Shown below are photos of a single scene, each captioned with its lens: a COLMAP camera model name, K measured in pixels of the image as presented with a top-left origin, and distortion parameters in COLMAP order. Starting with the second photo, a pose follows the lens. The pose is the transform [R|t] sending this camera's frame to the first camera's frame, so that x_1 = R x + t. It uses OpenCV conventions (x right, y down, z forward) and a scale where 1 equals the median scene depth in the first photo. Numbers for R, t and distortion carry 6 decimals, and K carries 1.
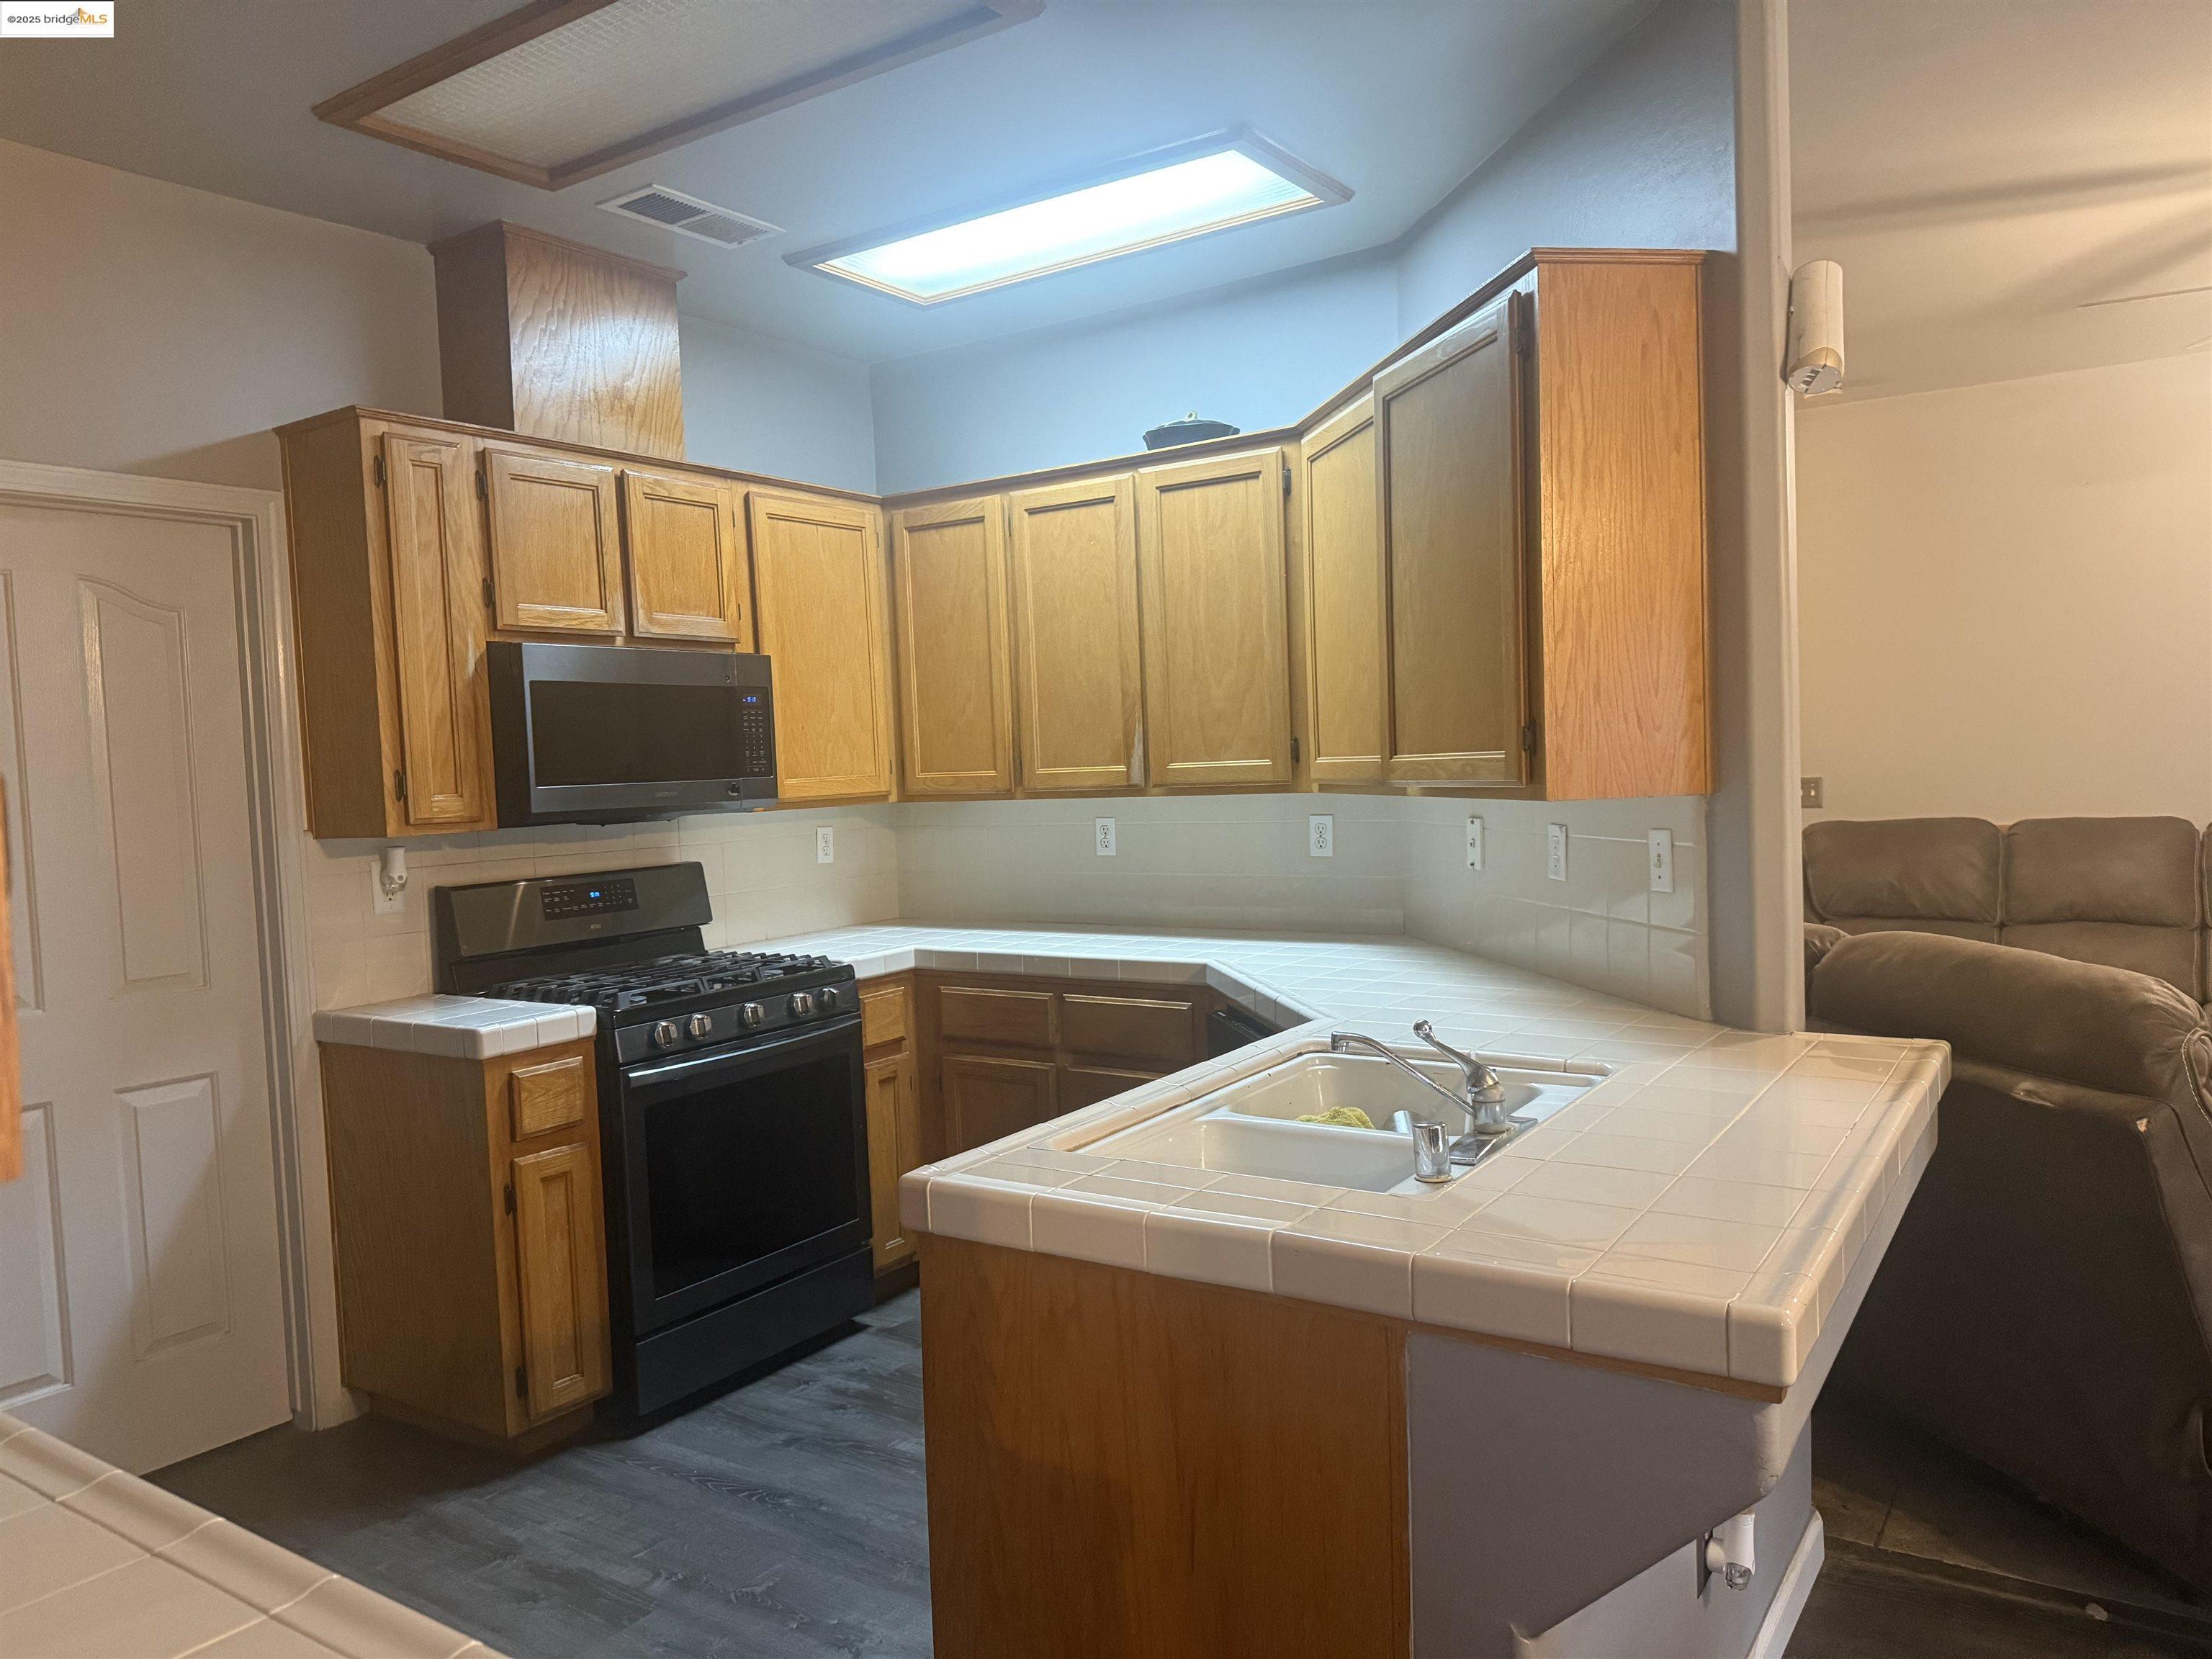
lens RADIAL K [[1562.5, 0, 1102.4], [0, 1562.5, 840.9], [0, 0, 1]] dist [0.072775, -0.079671]
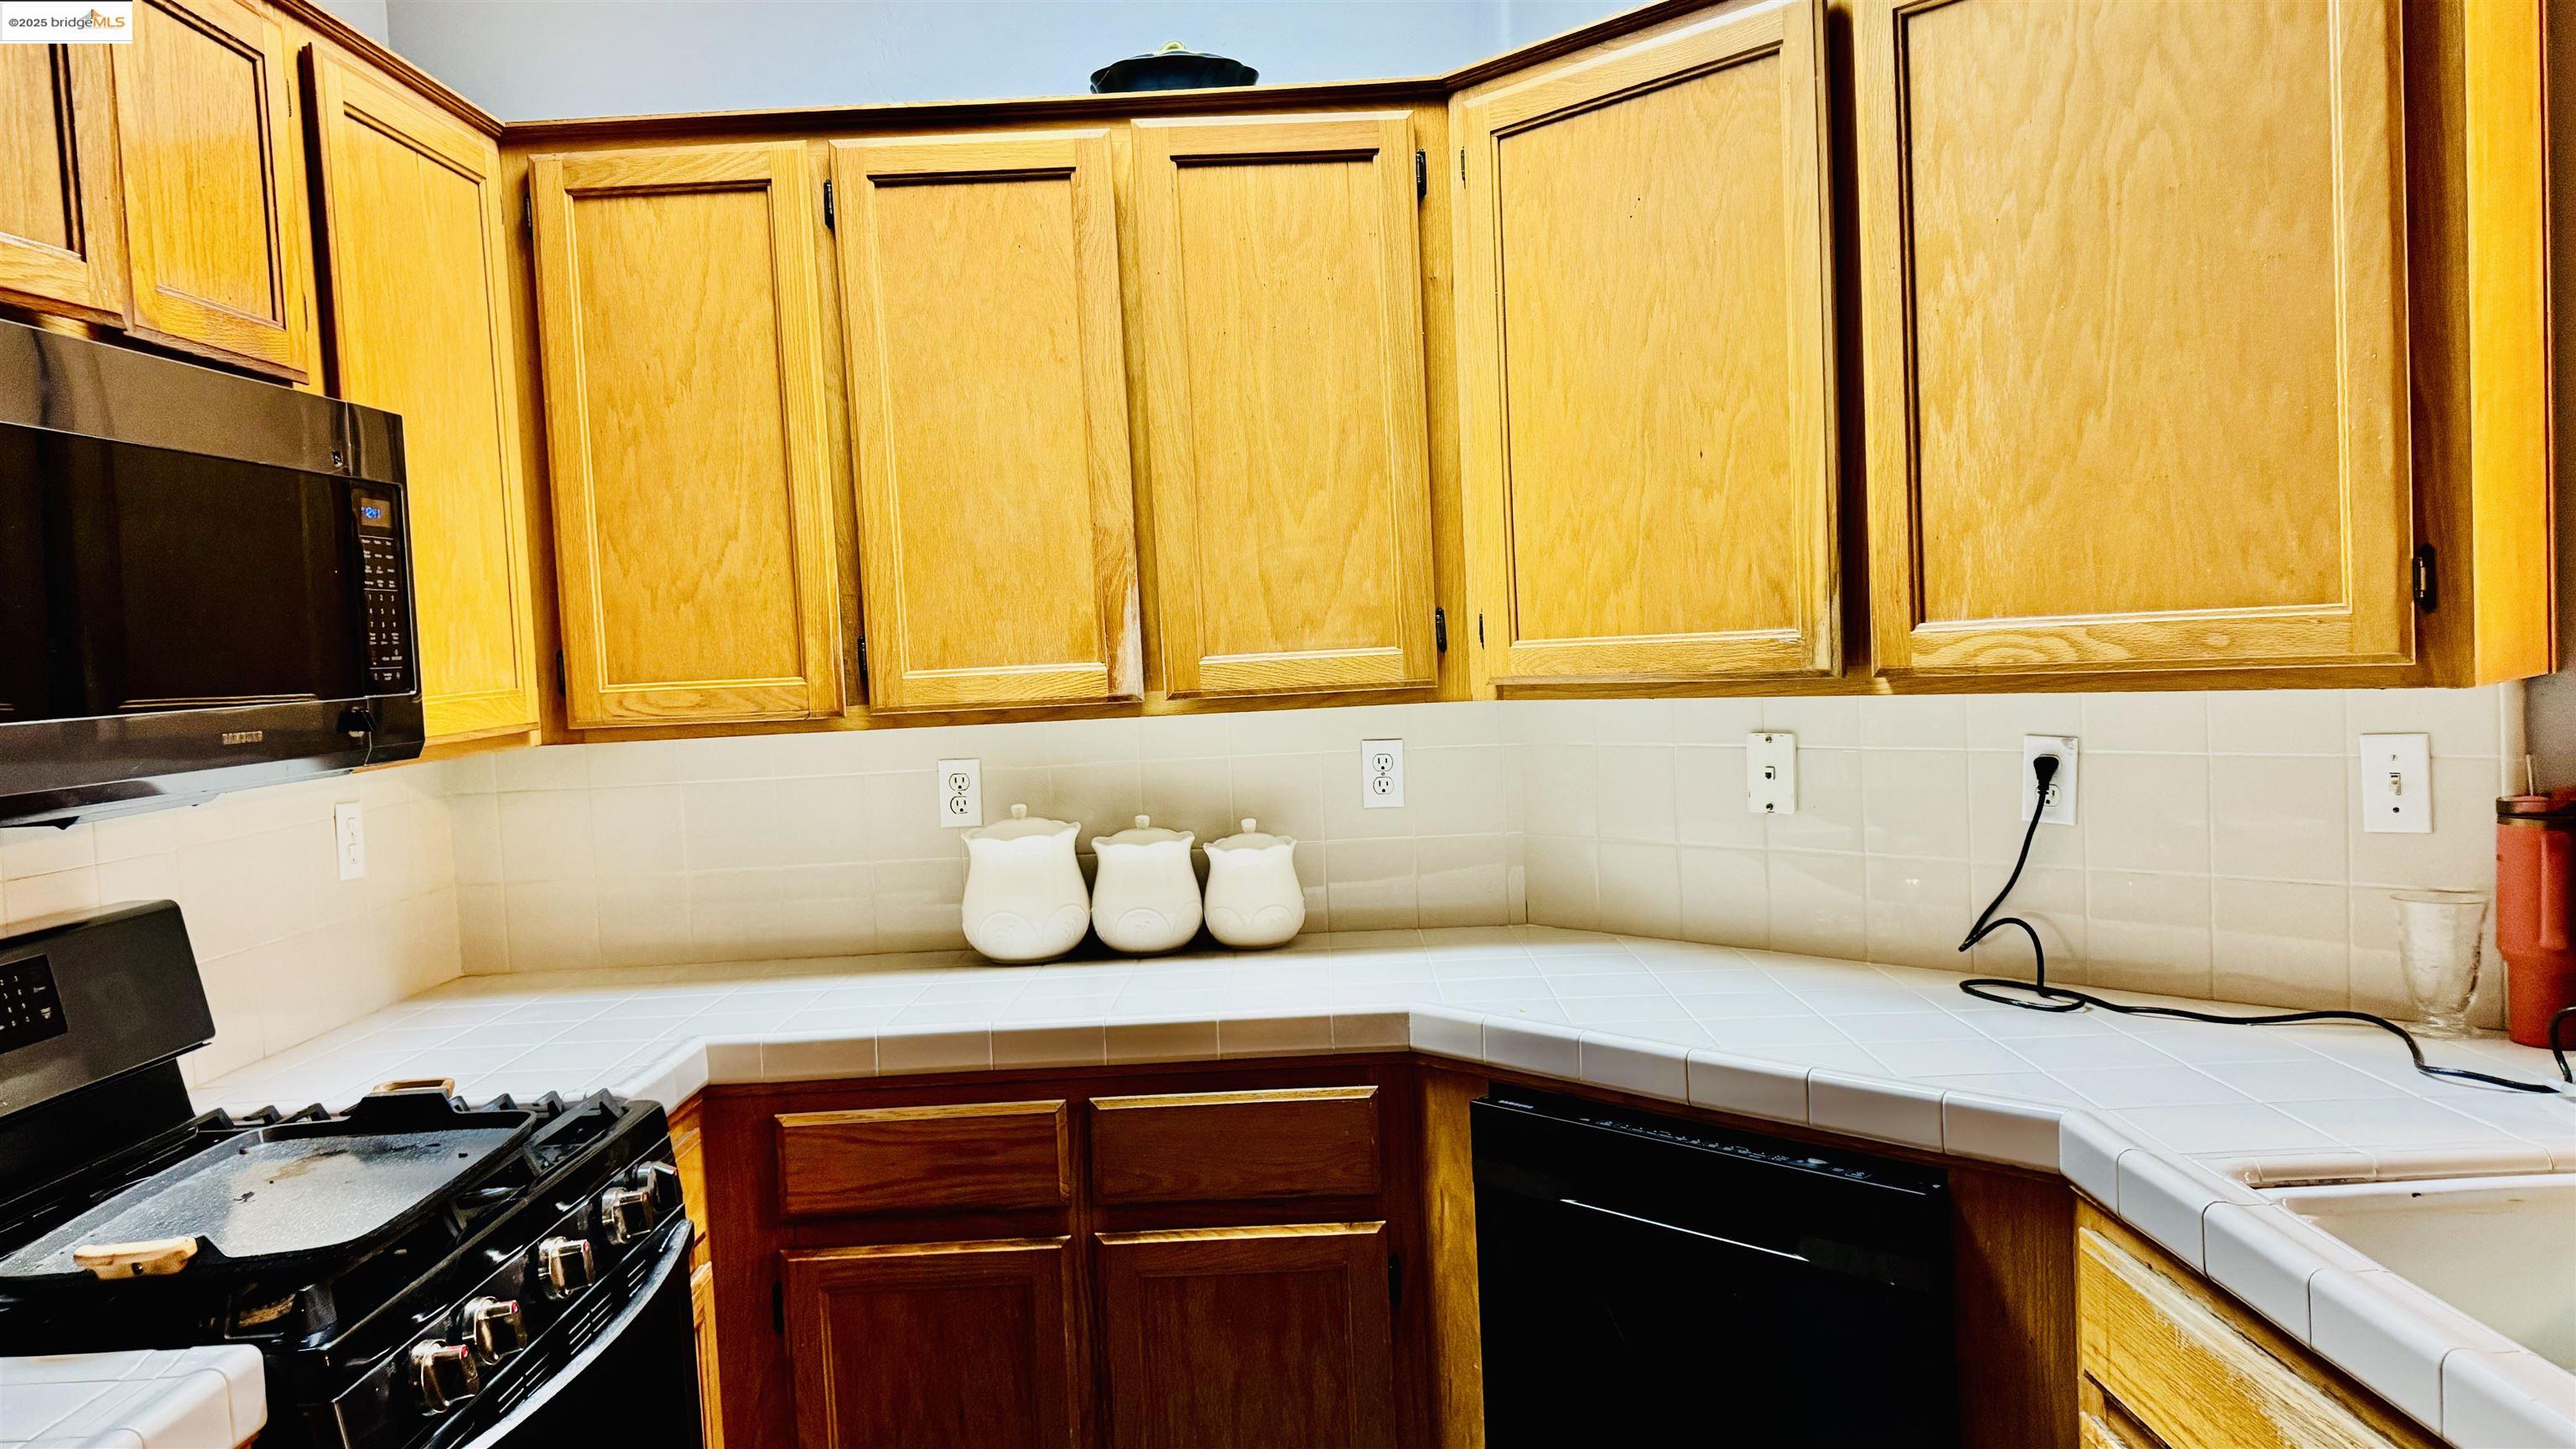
lens RADIAL K [[1871.4, 0, 1296.6], [0, 1871.4, 743.4], [0, 0, 1]] dist [0.006463, -0.012947]
pose [[0.823635, -0.032509, 0.566187, -0.301161], [0.044037, 0.999007, -0.006700, -0.012449], [-0.565408, 0.030452, 0.824249, 0.425111]]
